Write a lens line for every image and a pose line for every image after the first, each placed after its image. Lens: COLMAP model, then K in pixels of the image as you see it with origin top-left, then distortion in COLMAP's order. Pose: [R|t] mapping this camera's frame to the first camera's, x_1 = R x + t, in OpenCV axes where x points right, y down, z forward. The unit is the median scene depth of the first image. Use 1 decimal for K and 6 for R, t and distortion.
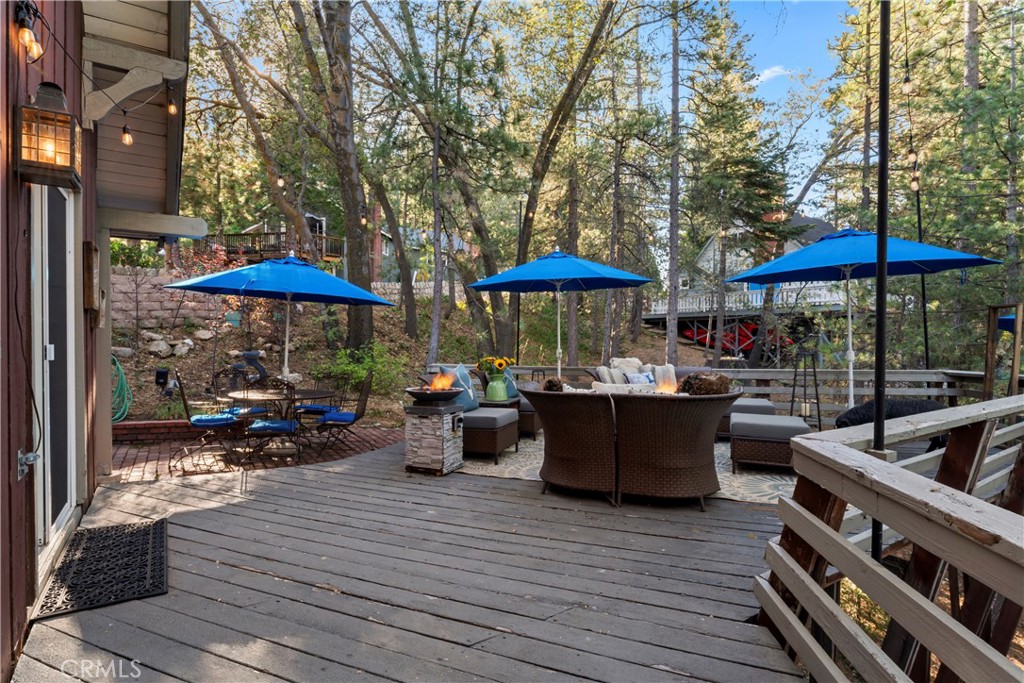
lens RADIAL K [[504.9, 0, 510.5], [0, 504.9, 340.8], [0, 0, 1]] dist [0.001606, 0.000122]
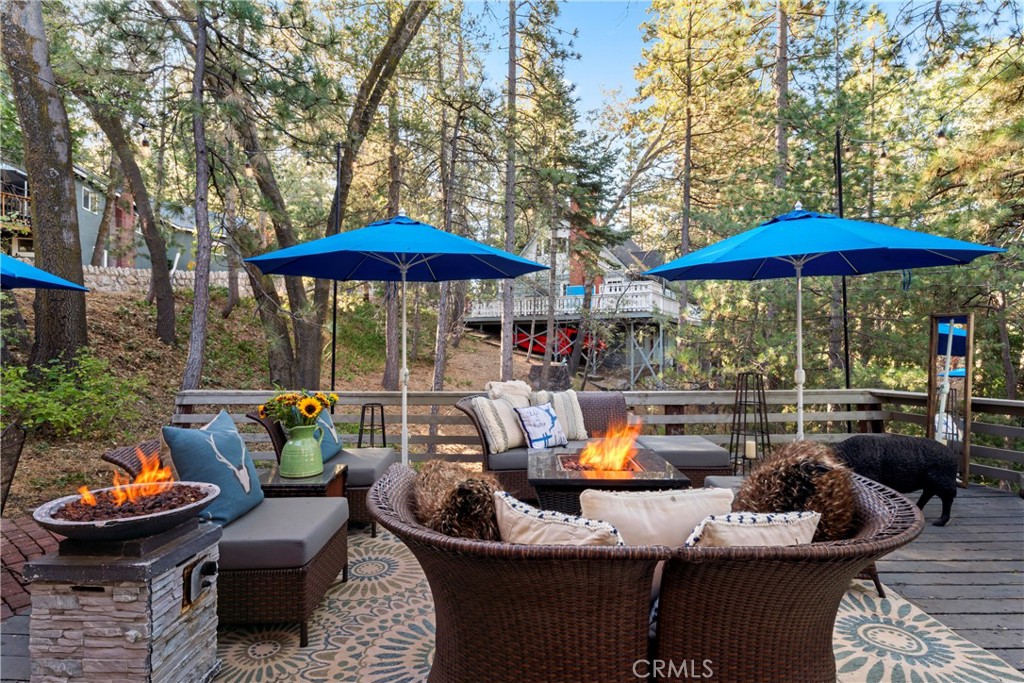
lens RADIAL K [[504.9, 0, 507.7], [0, 504.9, 340.4], [0, 0, 1]] dist [0.001606, 0.000122]
pose [[0.931554, 0.002760, 0.363594, -0.007992], [-0.000971, 0.999987, -0.005103, -0.007907], [-0.363603, 0.004400, 0.931544, 0.174824]]
